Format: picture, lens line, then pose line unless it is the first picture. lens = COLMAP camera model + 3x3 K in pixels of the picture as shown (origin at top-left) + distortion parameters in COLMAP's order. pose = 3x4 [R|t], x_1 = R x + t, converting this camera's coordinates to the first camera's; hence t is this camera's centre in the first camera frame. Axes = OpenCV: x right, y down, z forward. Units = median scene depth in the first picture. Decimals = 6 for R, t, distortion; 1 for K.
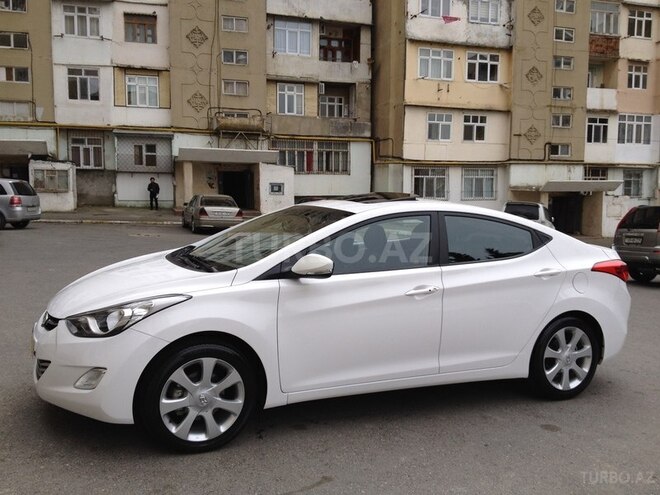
lens RADIAL K [[633.7, 0, 326.4], [0, 633.7, 247.5], [0, 0, 1]] dist [0.005026, 0.000000]
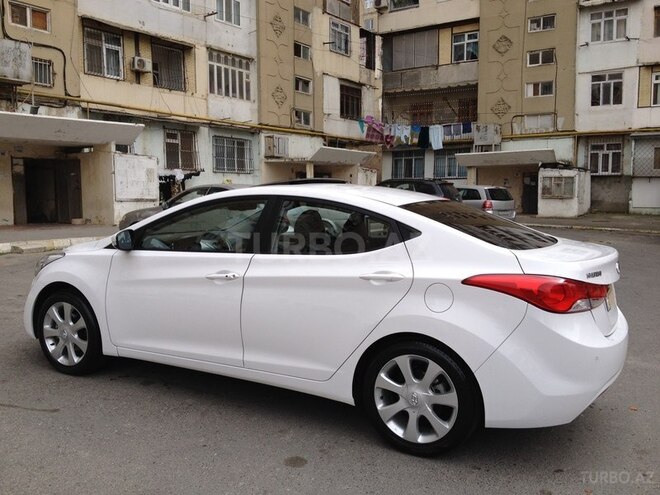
lens RADIAL K [[633.7, 0, 341.3], [0, 633.7, 244.8], [0, 0, 1]] dist [0.005026, 0.000000]
pose [[0.602281, 0.055676, -0.796340, 0.239500], [-0.073165, 0.997216, 0.014384, -0.001431], [0.794924, 0.049601, 0.604678, 0.129433]]
